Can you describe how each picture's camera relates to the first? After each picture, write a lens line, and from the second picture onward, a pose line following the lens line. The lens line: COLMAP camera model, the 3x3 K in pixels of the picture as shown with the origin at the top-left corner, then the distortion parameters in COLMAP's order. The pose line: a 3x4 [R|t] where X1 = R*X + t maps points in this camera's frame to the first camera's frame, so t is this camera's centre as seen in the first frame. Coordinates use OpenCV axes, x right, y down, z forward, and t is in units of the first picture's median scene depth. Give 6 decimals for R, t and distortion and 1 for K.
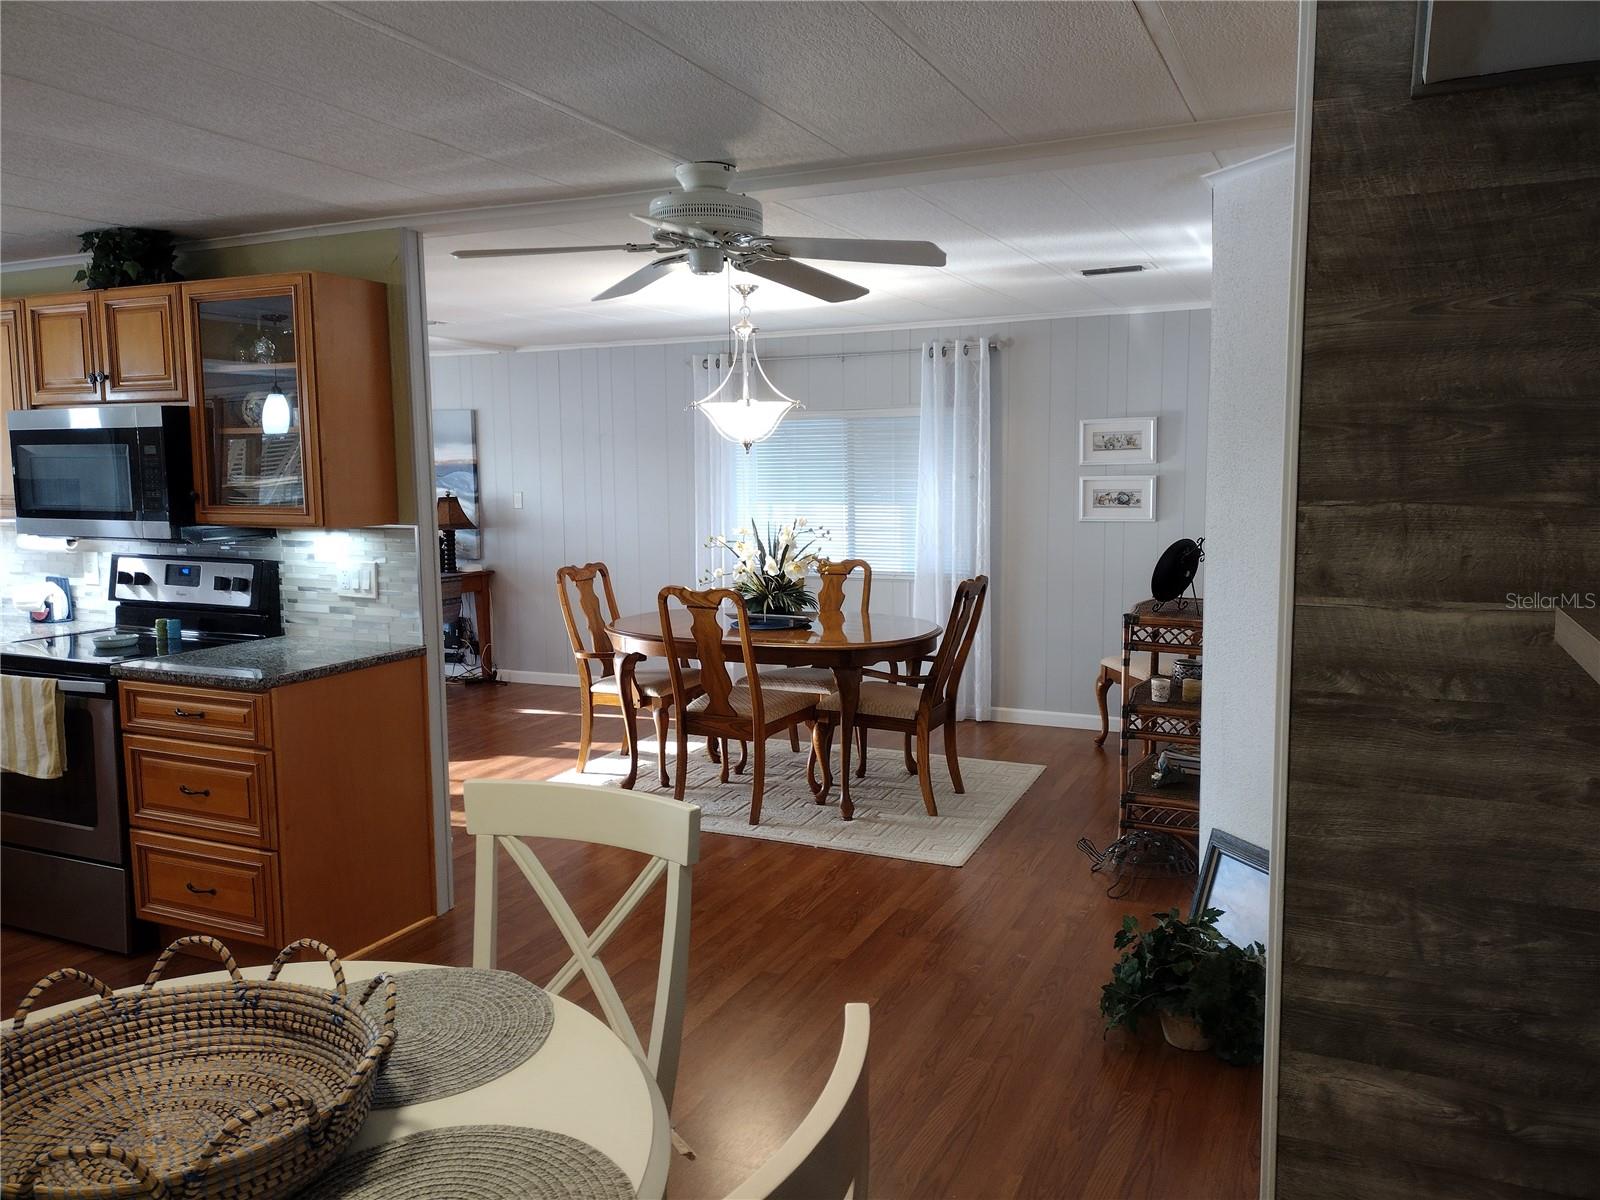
lens RADIAL K [[1185.7, 0, 794.3], [0, 1185.7, 606.1], [0, 0, 1]] dist [0.066333, -0.088981]
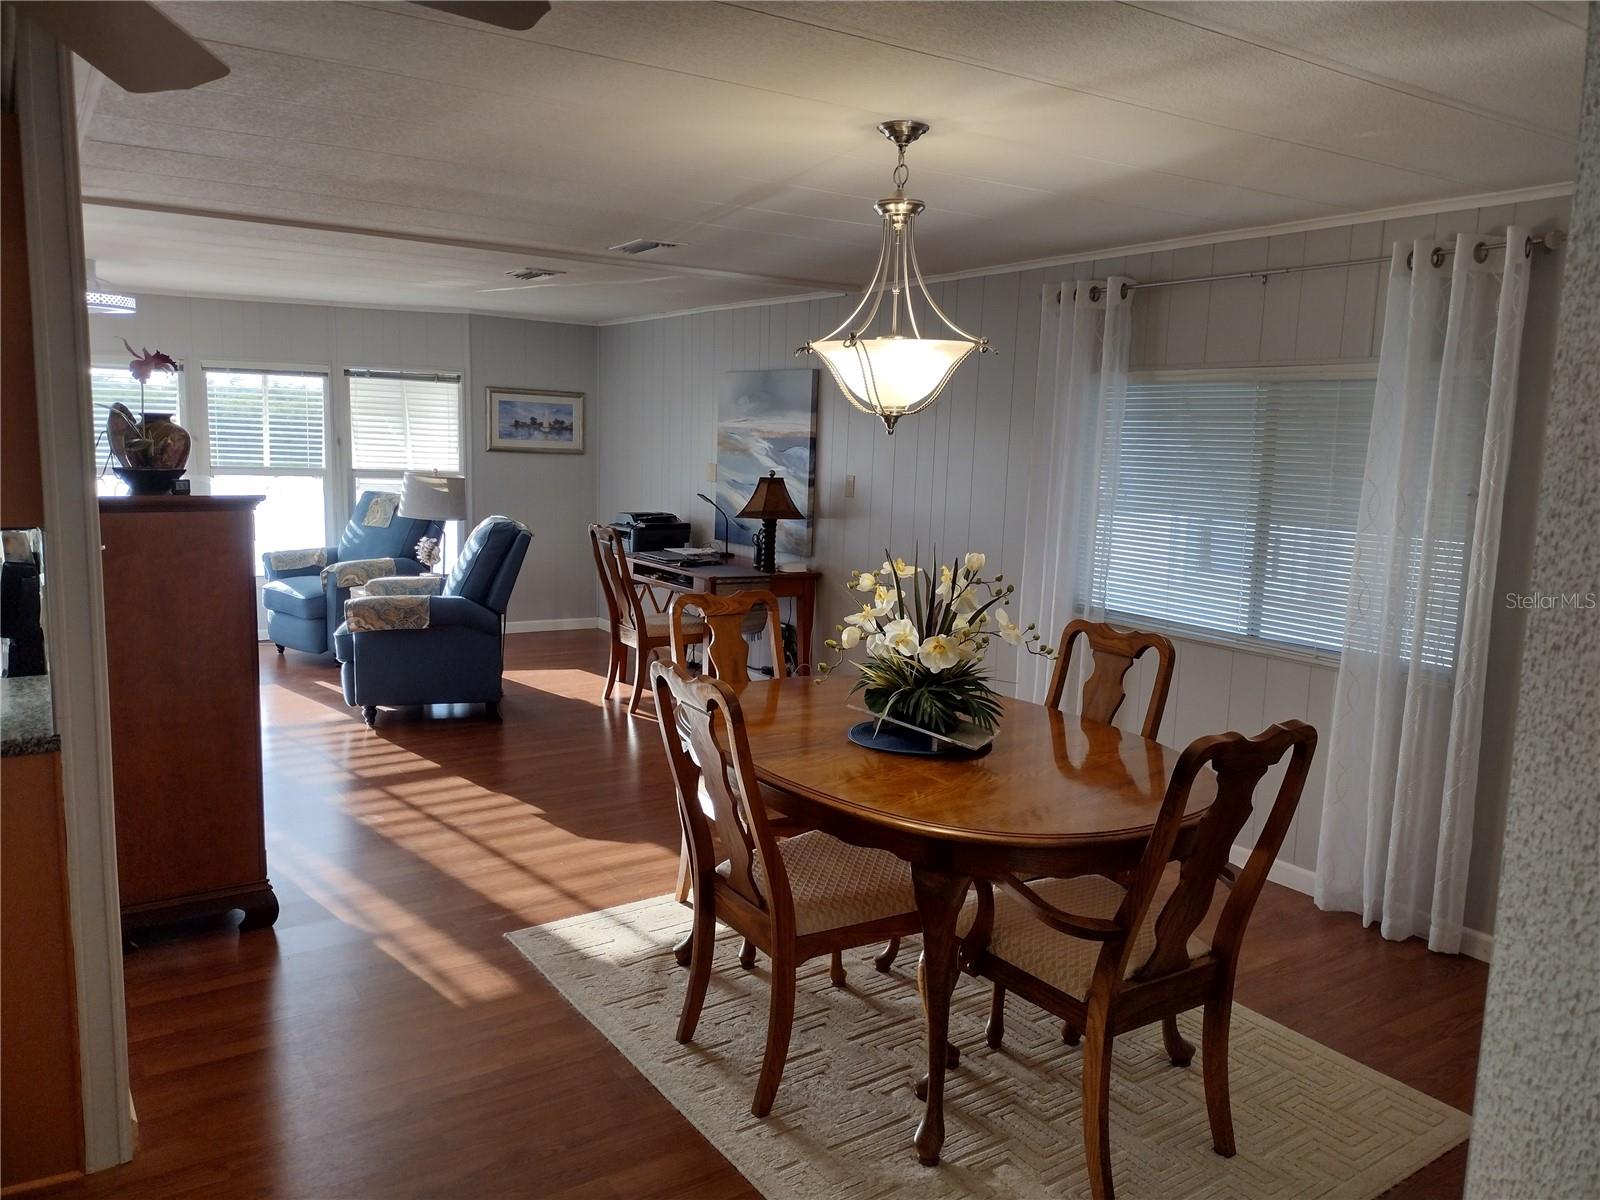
lens RADIAL K [[1185.7, 0, 794.3], [0, 1185.7, 606.1], [0, 0, 1]] dist [0.066333, -0.088981]
pose [[0.855282, 0.111175, -0.506095, 0.167068], [-0.100931, 0.993748, 0.047728, -0.054483], [0.508237, 0.010260, 0.861156, 0.387173]]
